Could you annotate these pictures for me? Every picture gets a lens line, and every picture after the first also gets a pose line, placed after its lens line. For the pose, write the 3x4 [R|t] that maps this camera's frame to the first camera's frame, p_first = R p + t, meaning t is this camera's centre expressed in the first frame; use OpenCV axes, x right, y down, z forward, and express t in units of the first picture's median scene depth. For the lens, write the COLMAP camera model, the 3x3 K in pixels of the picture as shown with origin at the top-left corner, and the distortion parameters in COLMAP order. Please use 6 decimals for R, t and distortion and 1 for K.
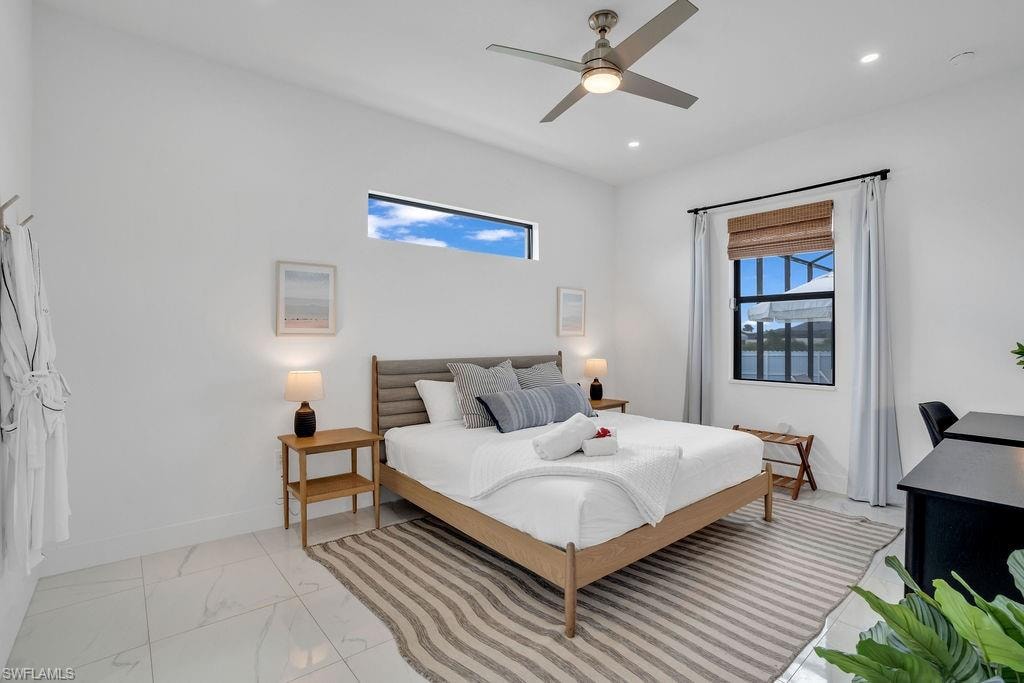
lens RADIAL K [[479.5, 0, 510.0], [0, 479.5, 337.6], [0, 0, 1]] dist [0.000430, 0.000226]
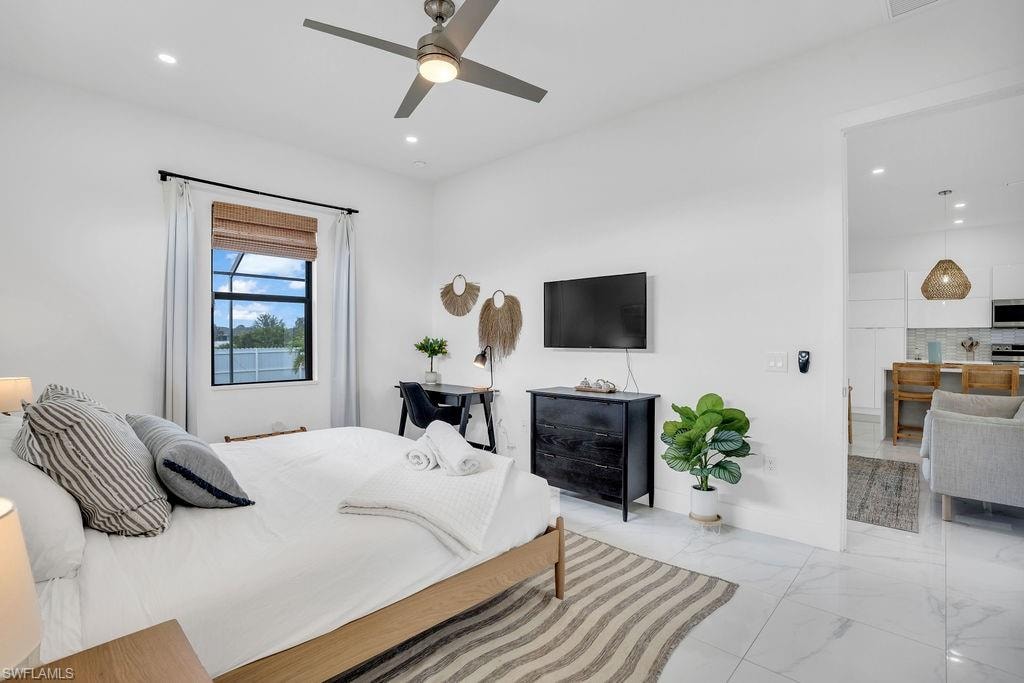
lens RADIAL K [[479.5, 0, 505.8], [0, 479.5, 337.4], [0, 0, 1]] dist [0.000430, 0.000226]
pose [[-0.081472, -0.007627, 0.996646, -0.594566], [0.006975, 0.999942, 0.008223, -0.006464], [-0.996651, 0.007622, -0.081414, 0.724708]]
